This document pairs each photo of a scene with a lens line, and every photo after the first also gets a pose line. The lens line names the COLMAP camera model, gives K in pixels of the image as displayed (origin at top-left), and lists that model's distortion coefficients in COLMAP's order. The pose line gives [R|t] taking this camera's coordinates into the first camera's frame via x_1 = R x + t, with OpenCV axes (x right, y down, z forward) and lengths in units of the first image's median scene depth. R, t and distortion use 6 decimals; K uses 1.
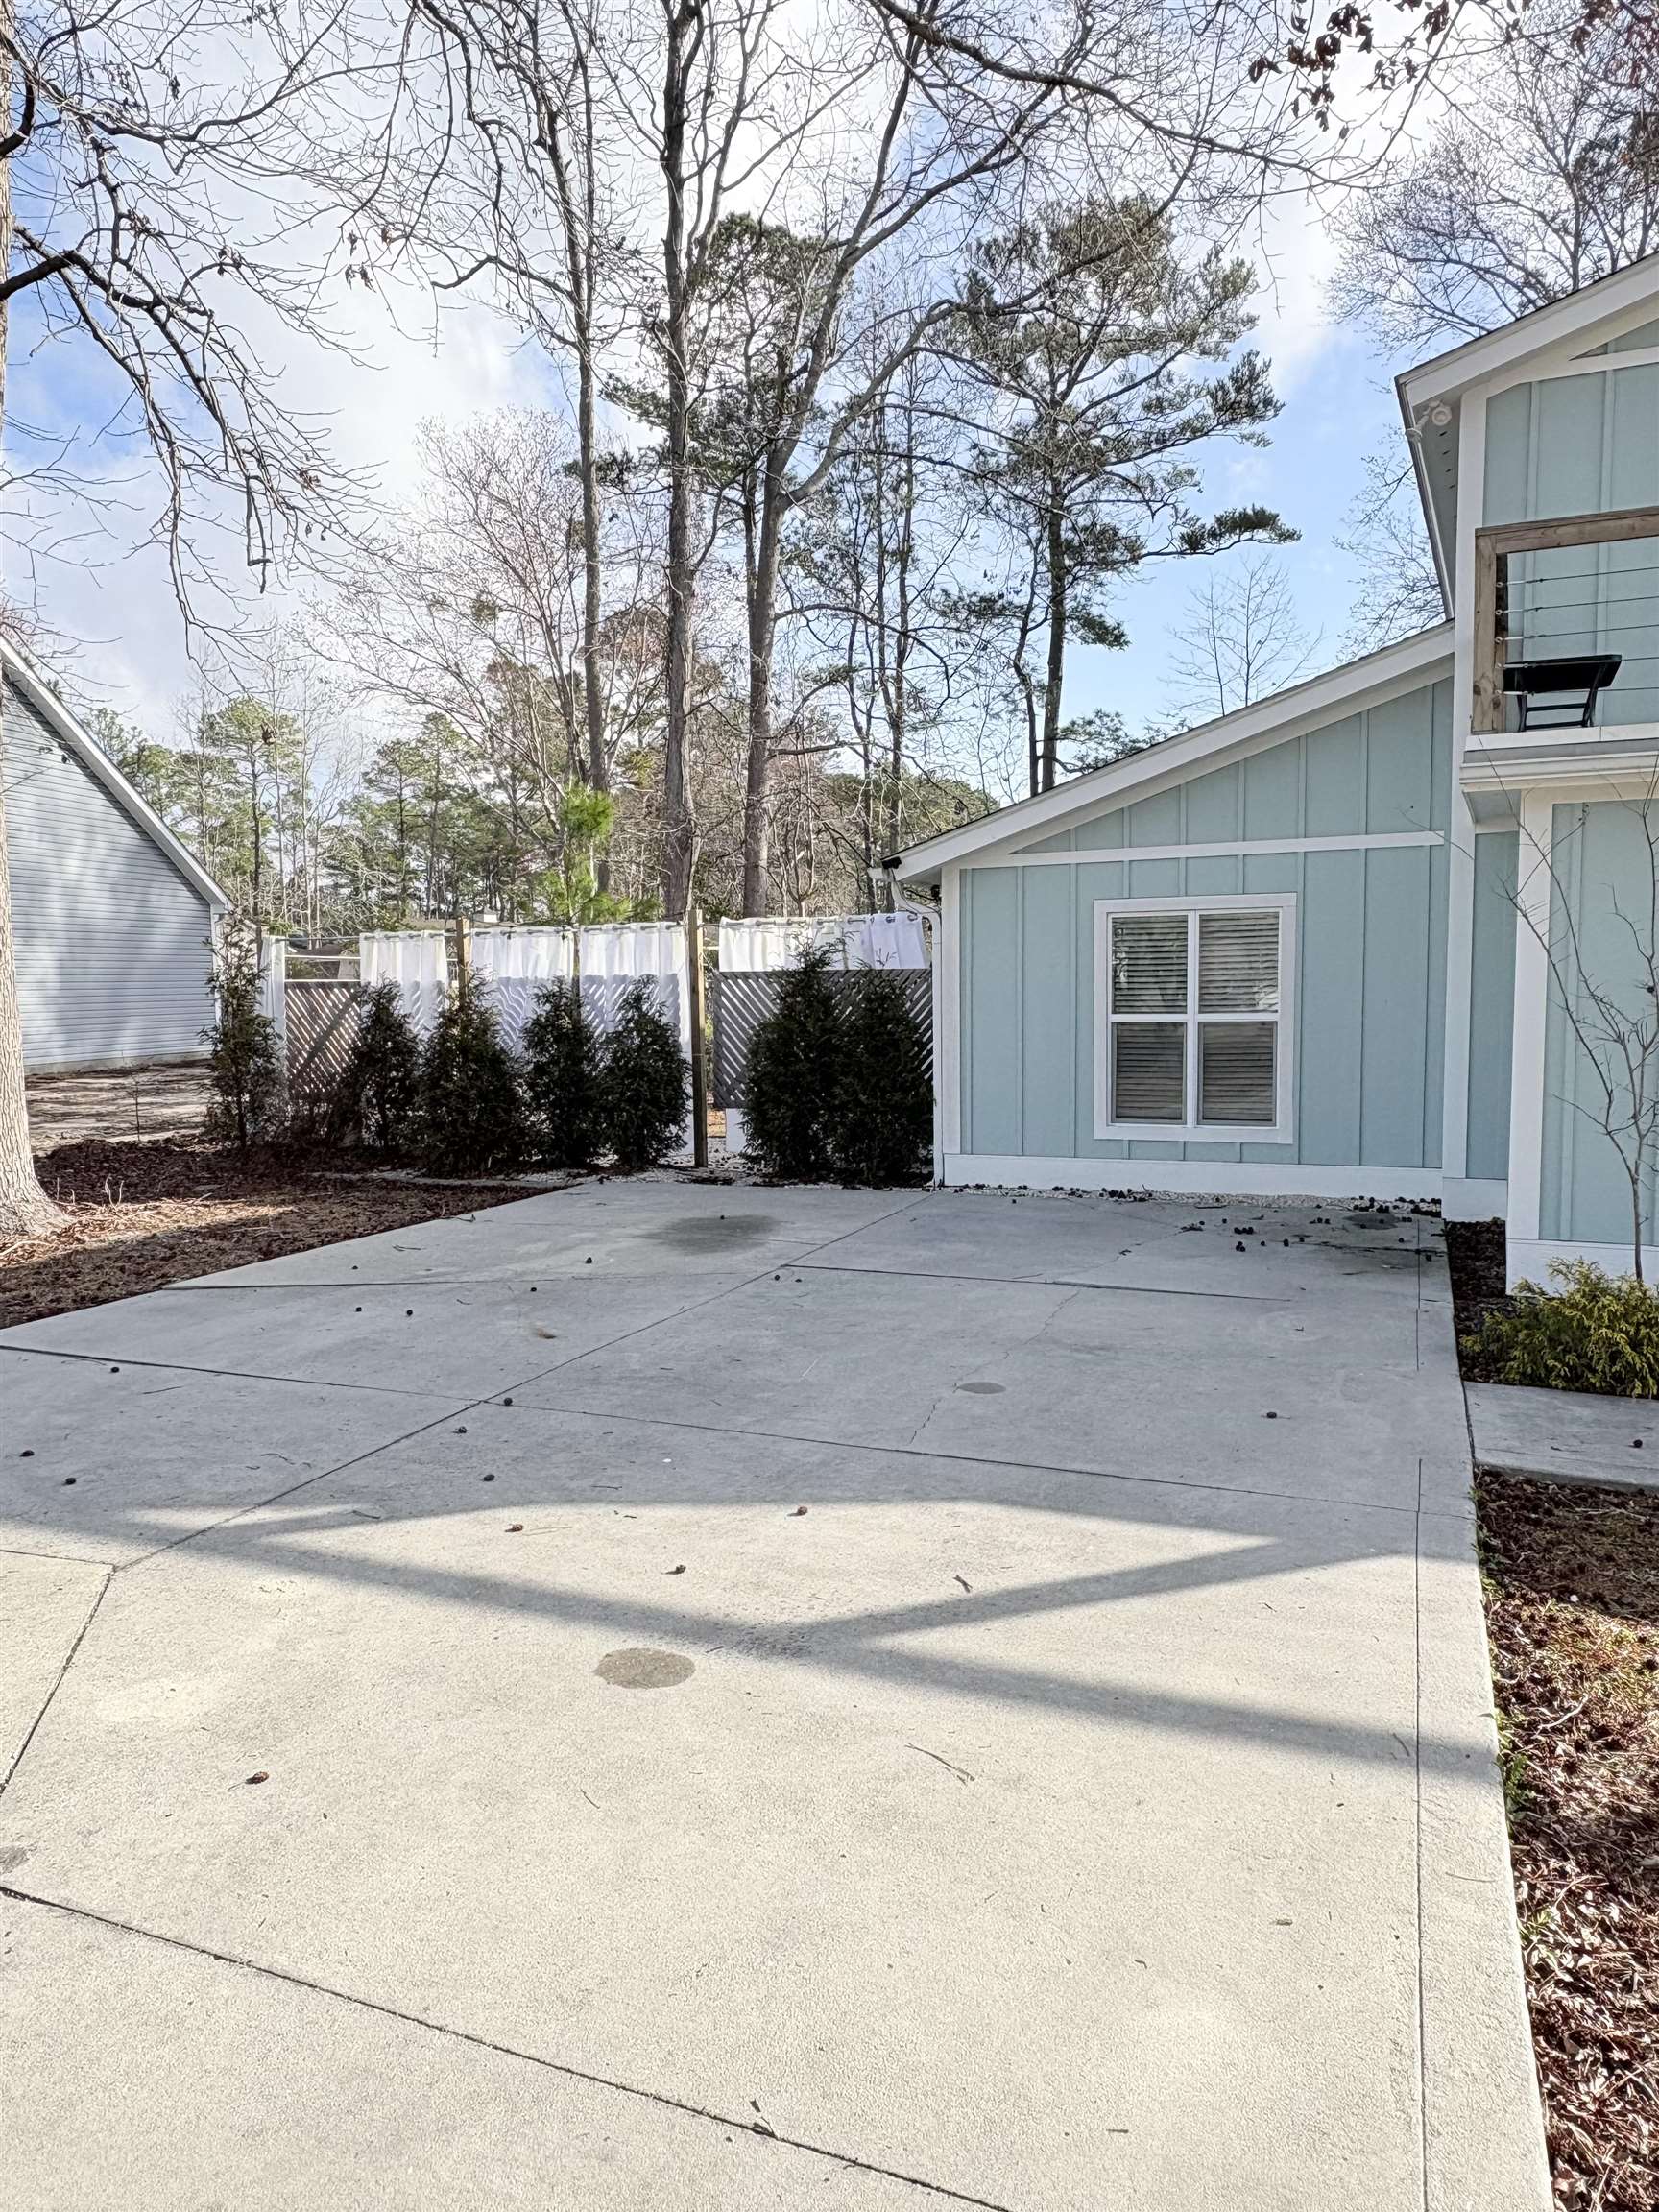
lens RADIAL K [[1559.0, 0, 831.8], [0, 1559.0, 1101.6], [0, 0, 1]] dist [0.021165, -0.003186]
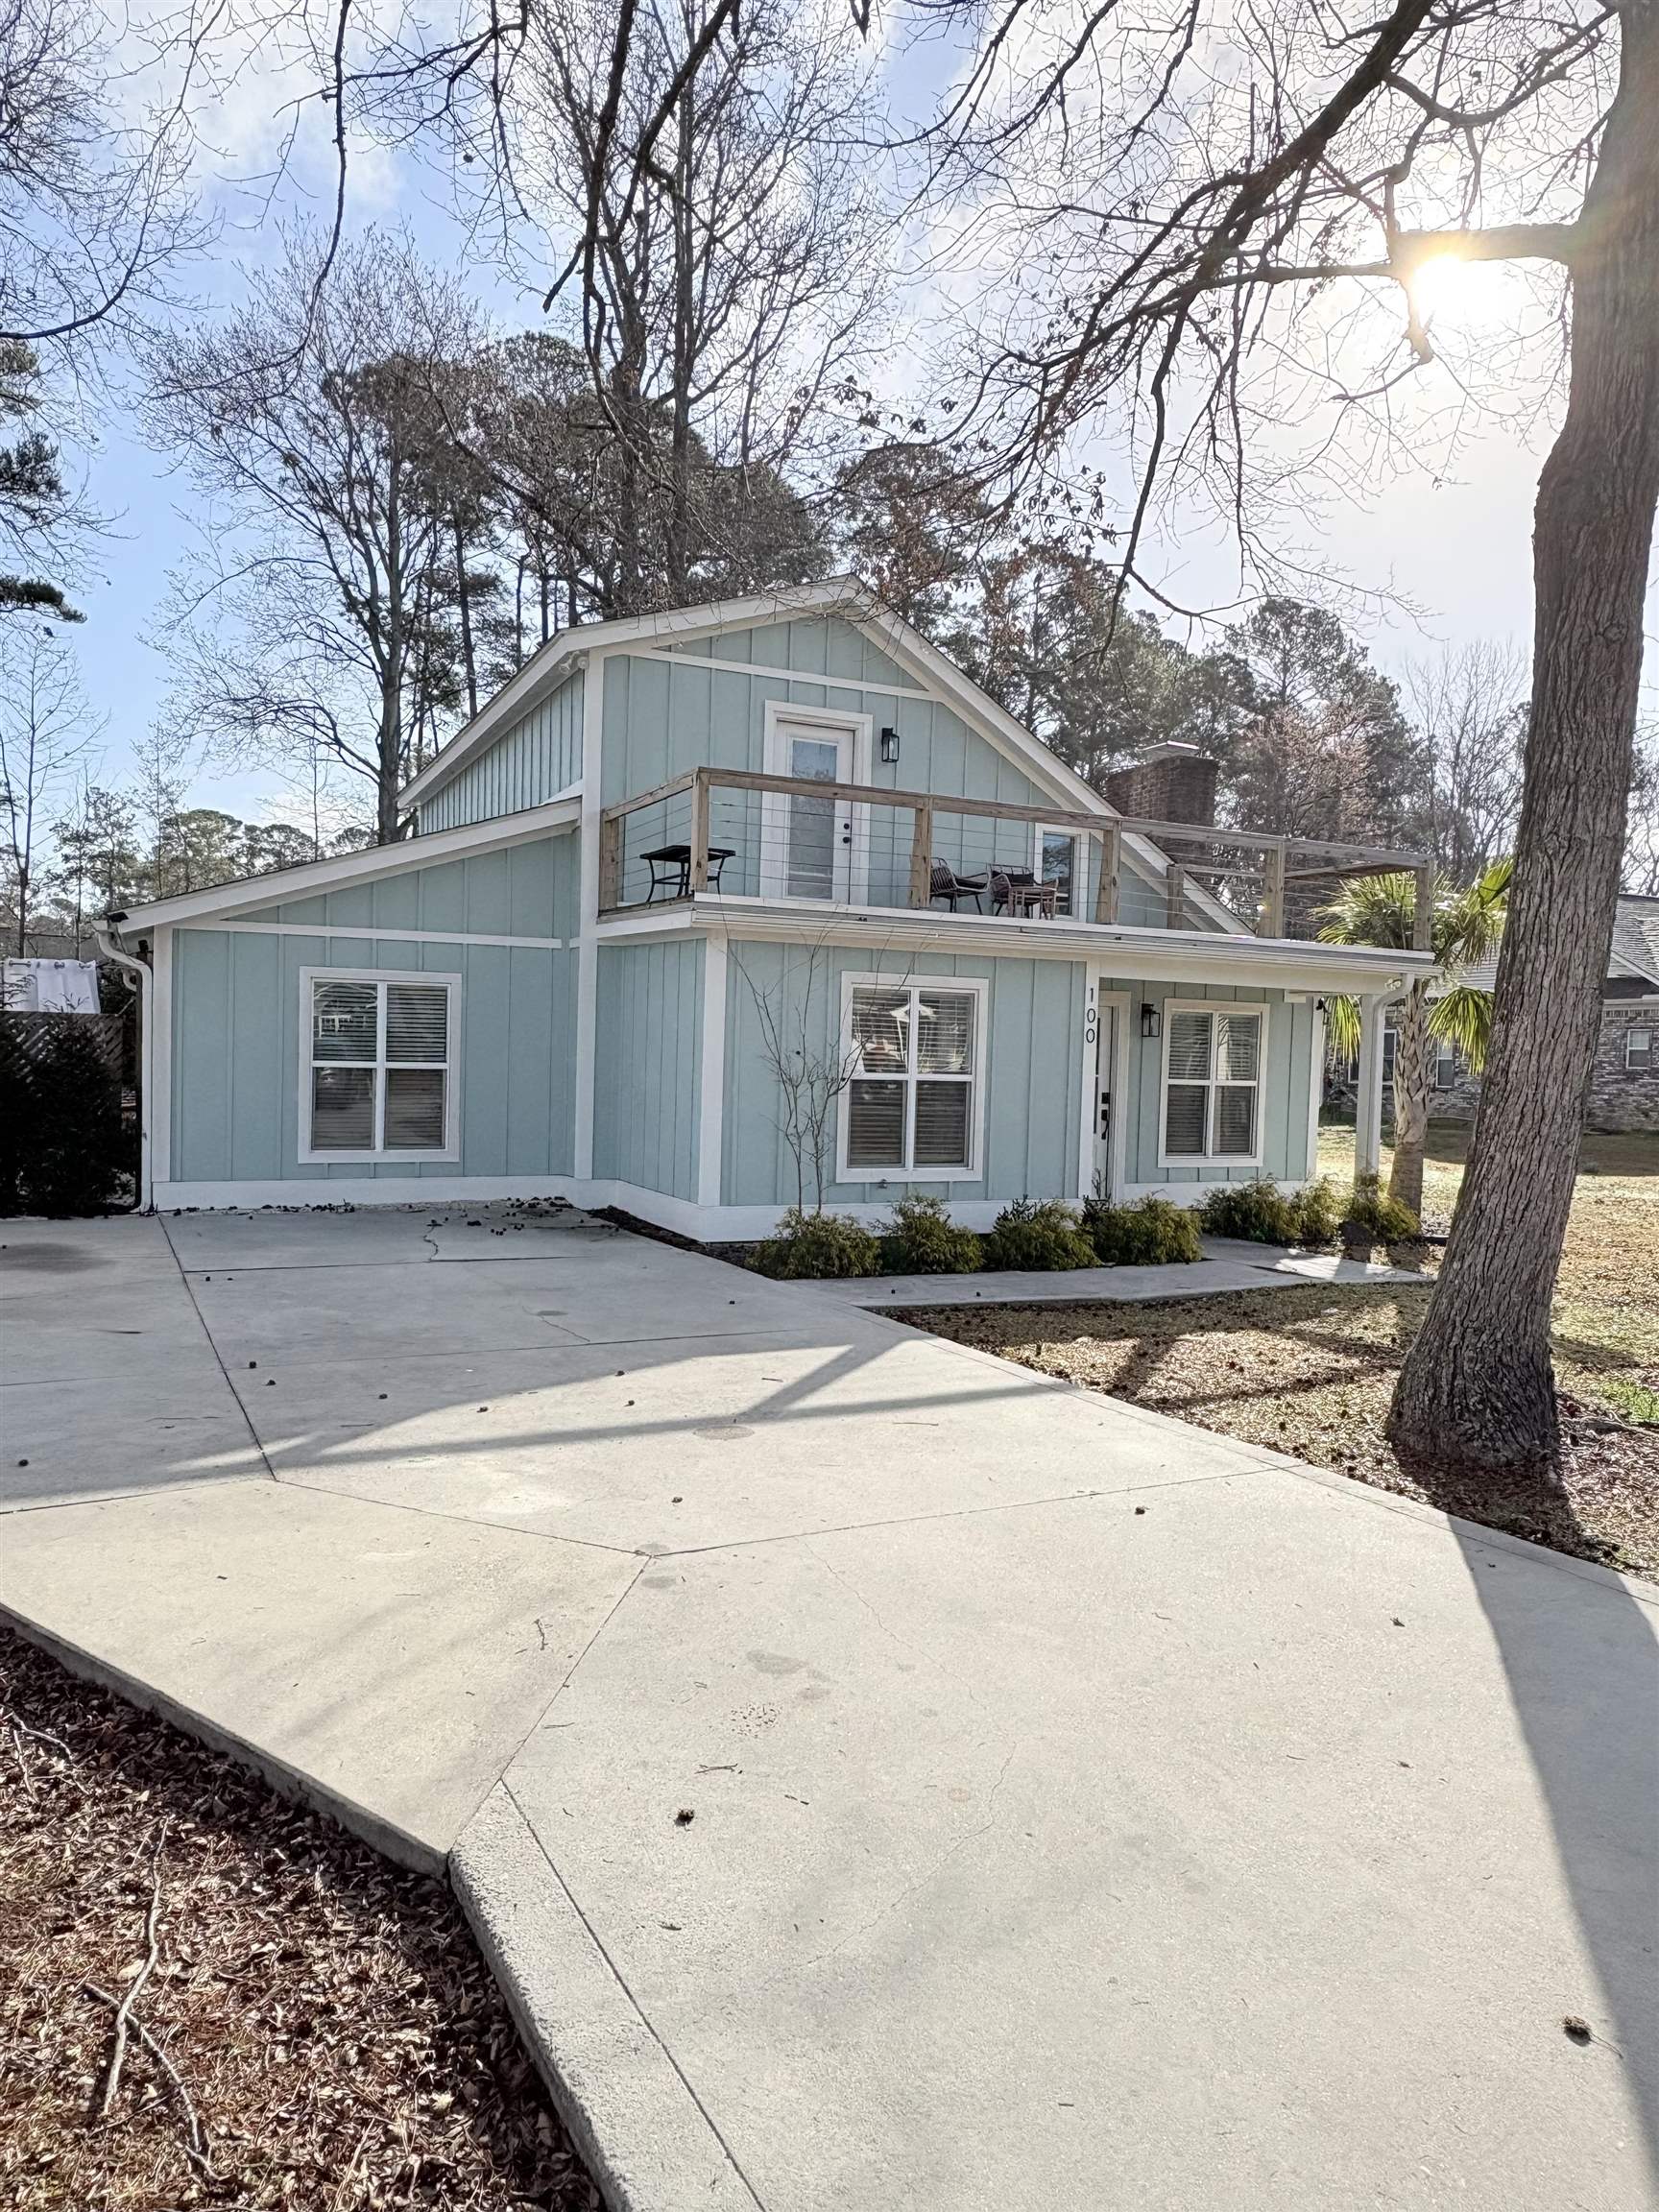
lens RADIAL K [[1473.7, 0, 829.0], [0, 1473.7, 1112.5], [0, 0, 1]] dist [-0.000295, 0.002284]
pose [[0.634656, 0.000159, 0.772795, -0.462696], [0.024578, 0.999490, -0.020391, 0.018116], [-0.772404, 0.031935, 0.634328, -0.039306]]
